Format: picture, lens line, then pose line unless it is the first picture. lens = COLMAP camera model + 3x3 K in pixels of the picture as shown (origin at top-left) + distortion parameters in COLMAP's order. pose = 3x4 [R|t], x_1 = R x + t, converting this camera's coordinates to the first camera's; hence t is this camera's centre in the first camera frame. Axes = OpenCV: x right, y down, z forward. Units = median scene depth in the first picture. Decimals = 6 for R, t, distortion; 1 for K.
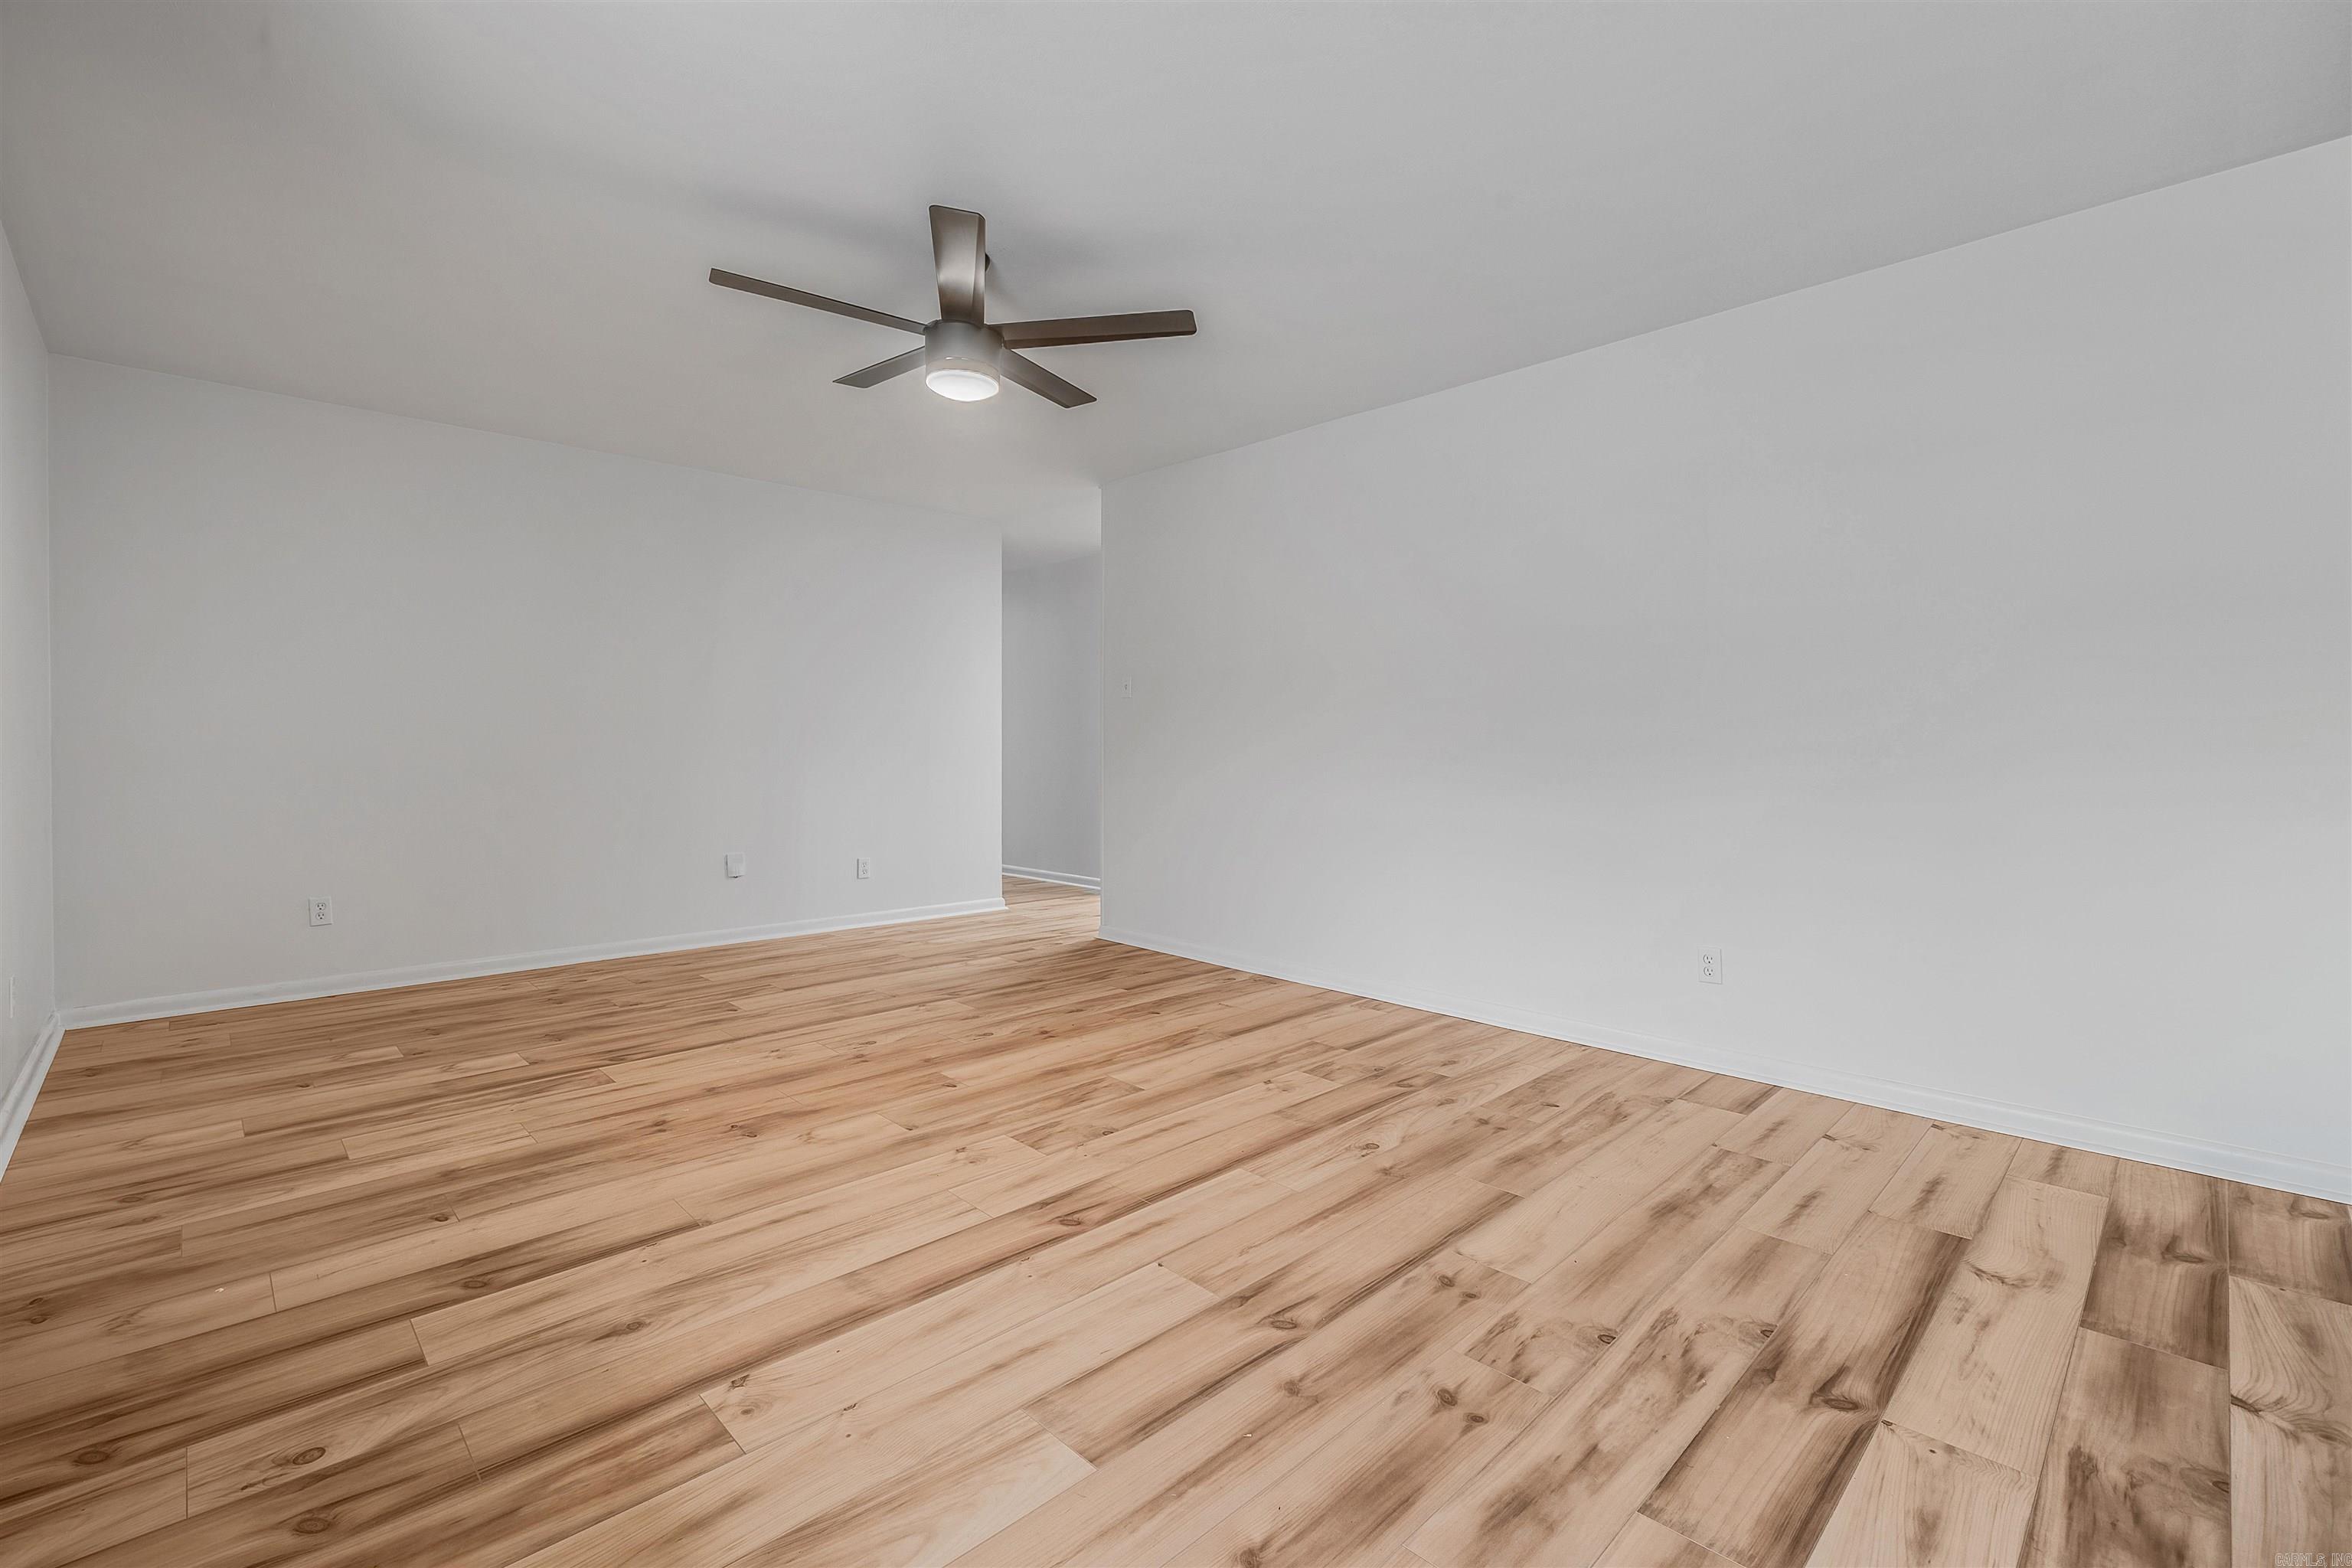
lens RADIAL K [[1023.6, 0, 1158.0], [0, 1023.6, 782.2], [0, 0, 1]] dist [-0.005034, -0.001263]
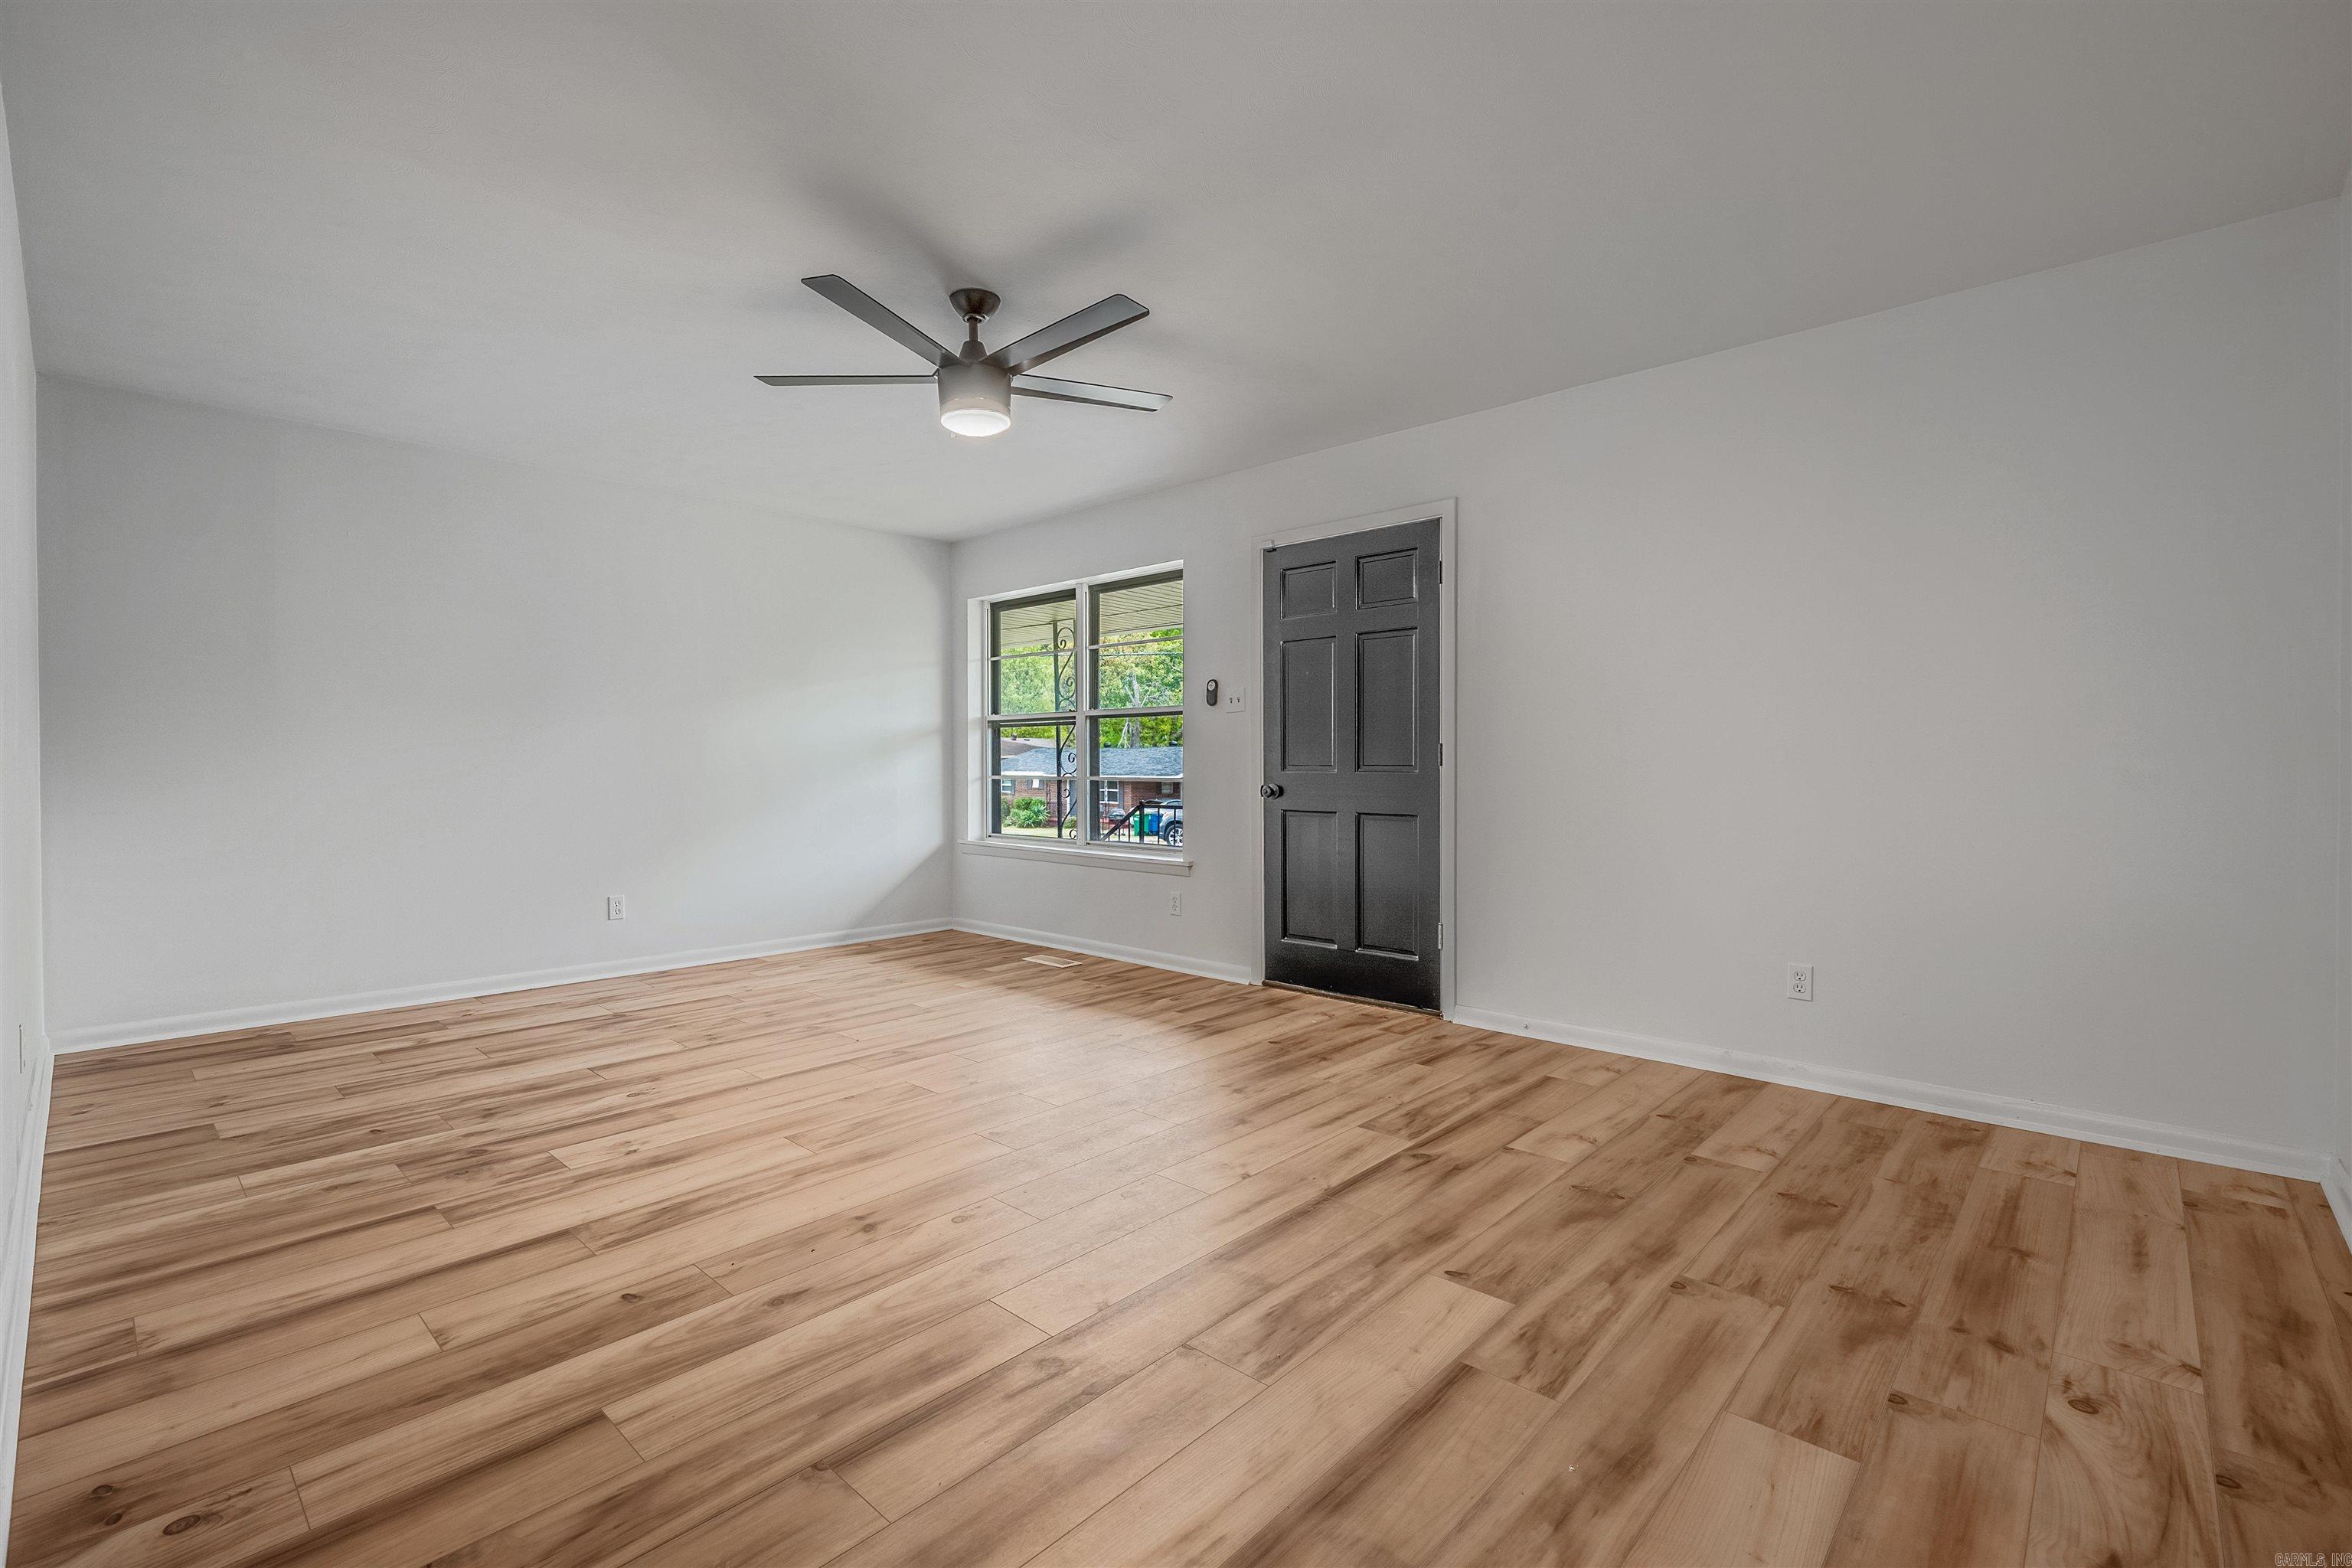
lens RADIAL K [[1023.6, 0, 1168.8], [0, 1023.6, 768.5], [0, 0, 1]] dist [-0.005034, -0.001263]
pose [[-0.998233, -0.000558, -0.059413, -0.345694], [-0.002939, 0.999196, 0.039993, -0.080967], [0.059343, 0.040097, -0.997432, 2.180601]]
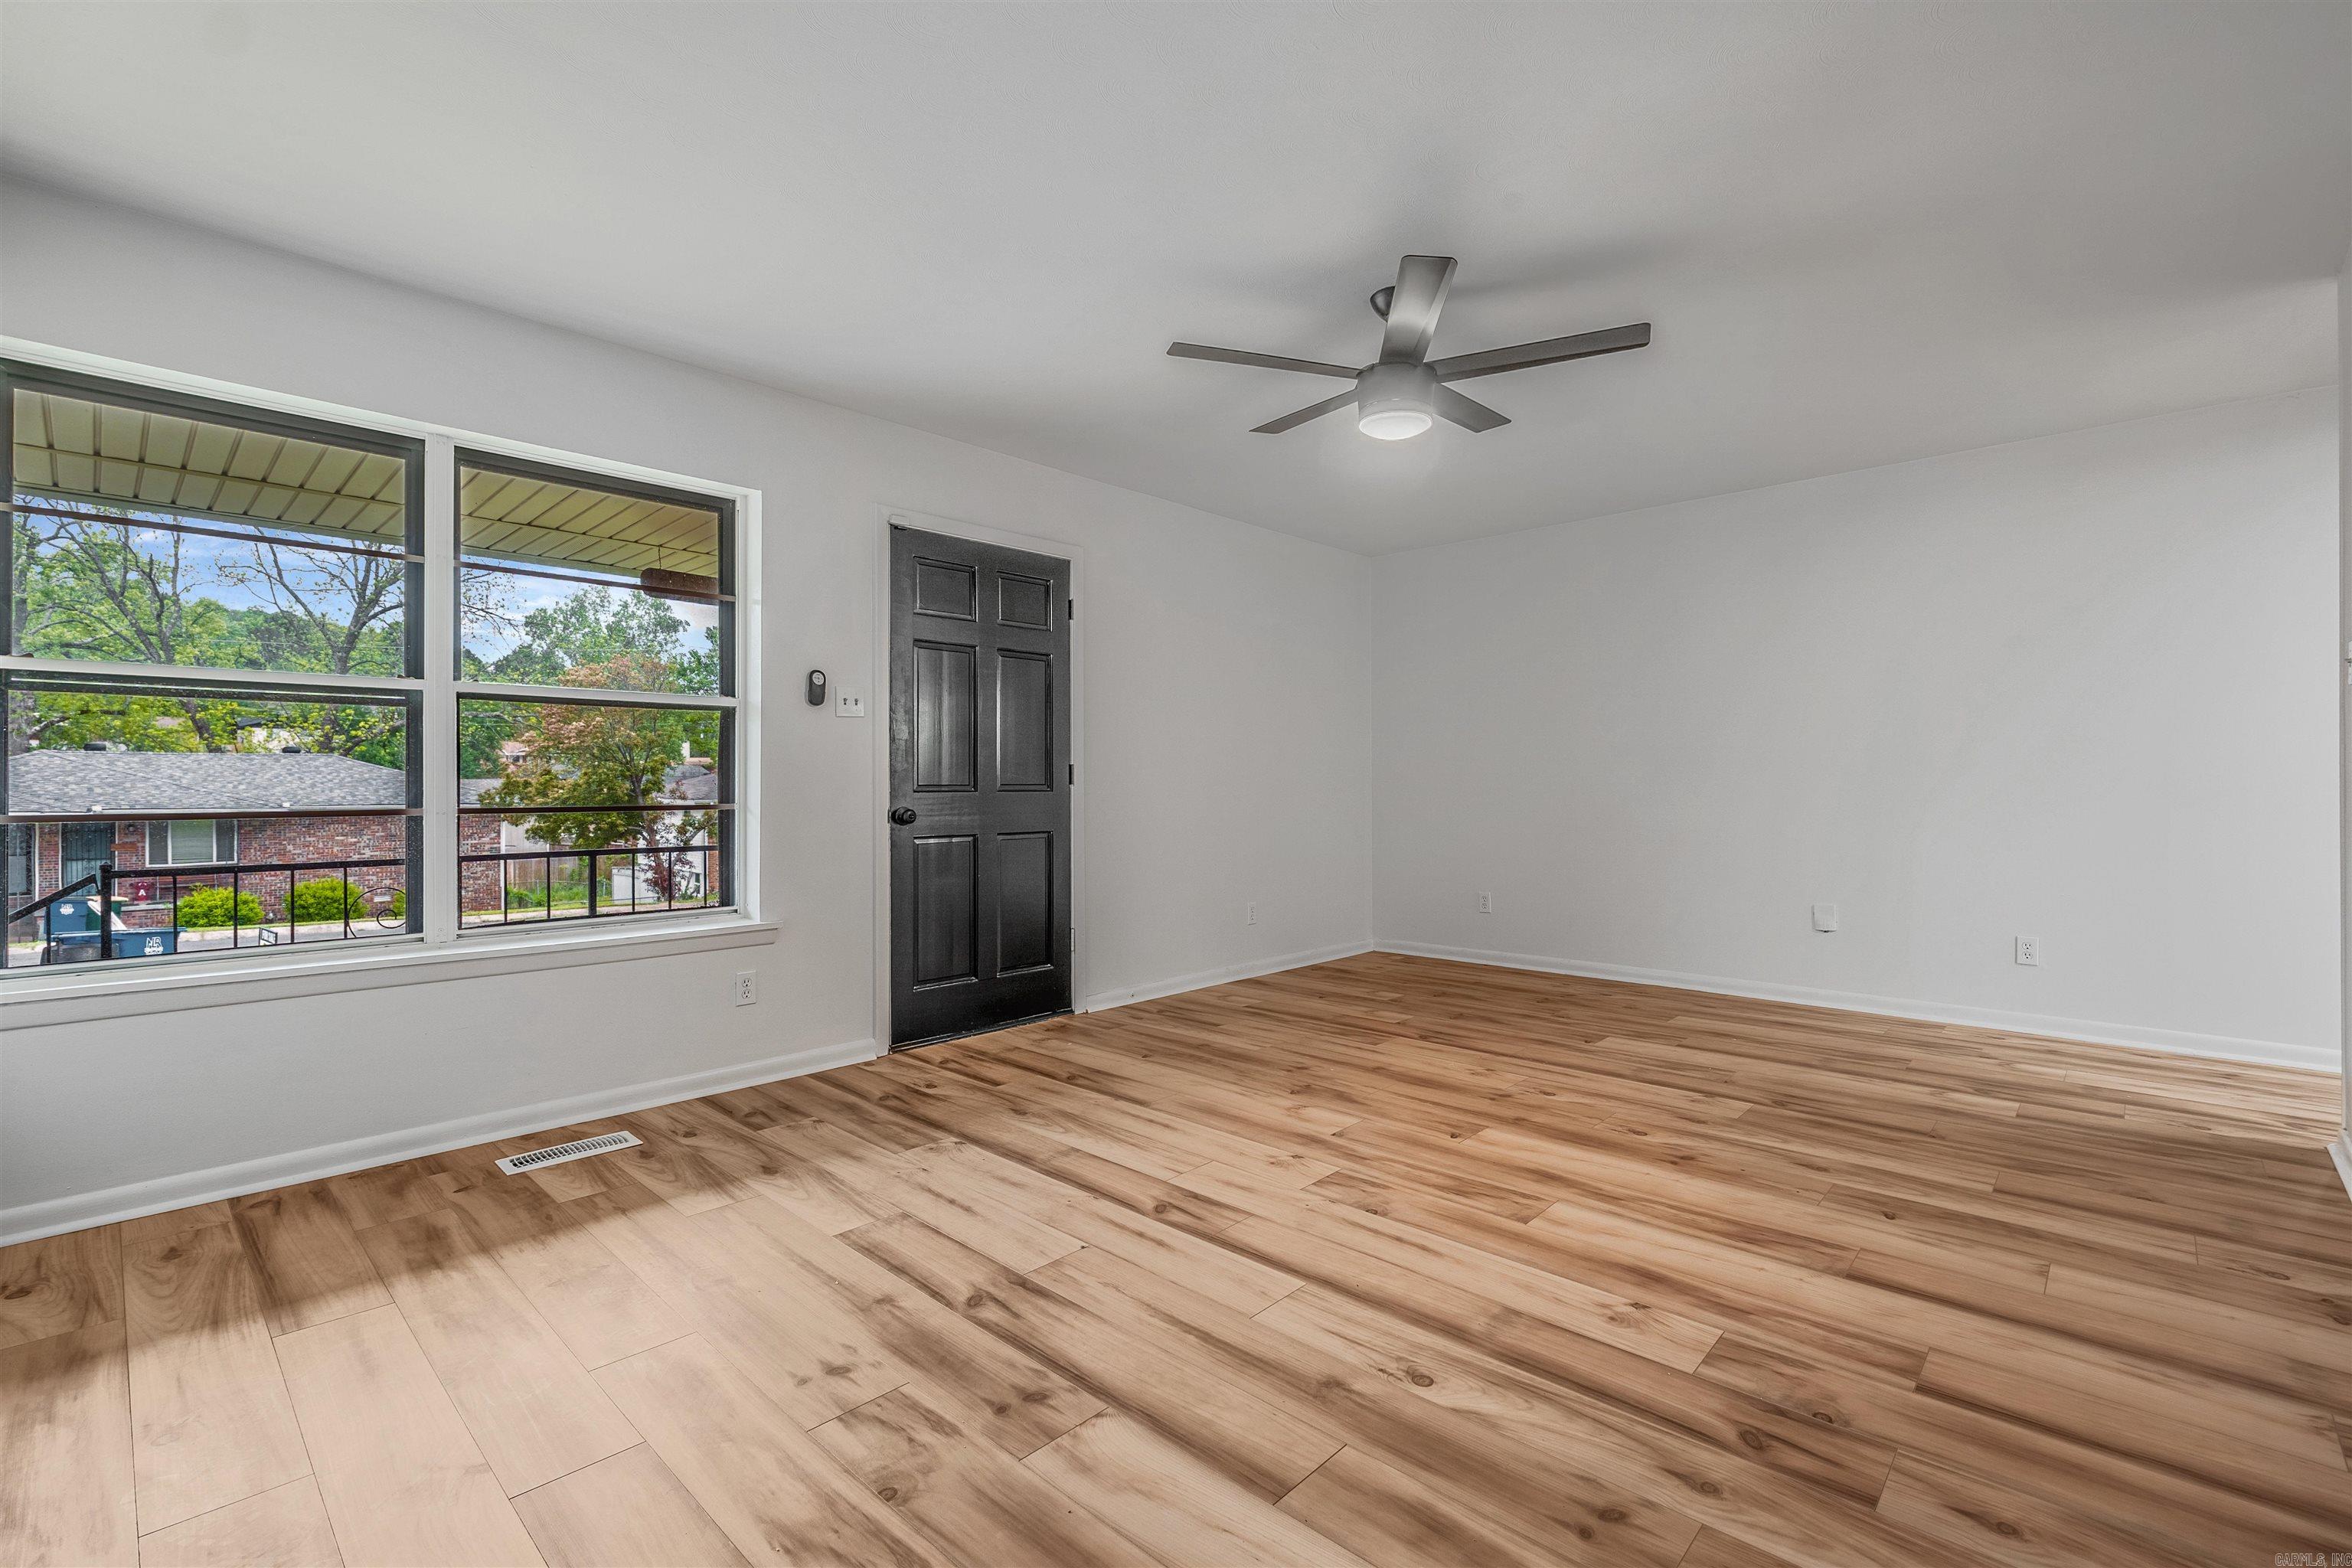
lens RADIAL K [[1023.6, 0, 1181.6], [0, 1023.6, 771.0], [0, 0, 1]] dist [-0.005034, -0.001263]
pose [[0.050828, -0.016224, -0.998576, 0.852173], [-0.031431, 0.999347, -0.017837, -0.023908], [0.998213, 0.032292, 0.050285, 0.777481]]
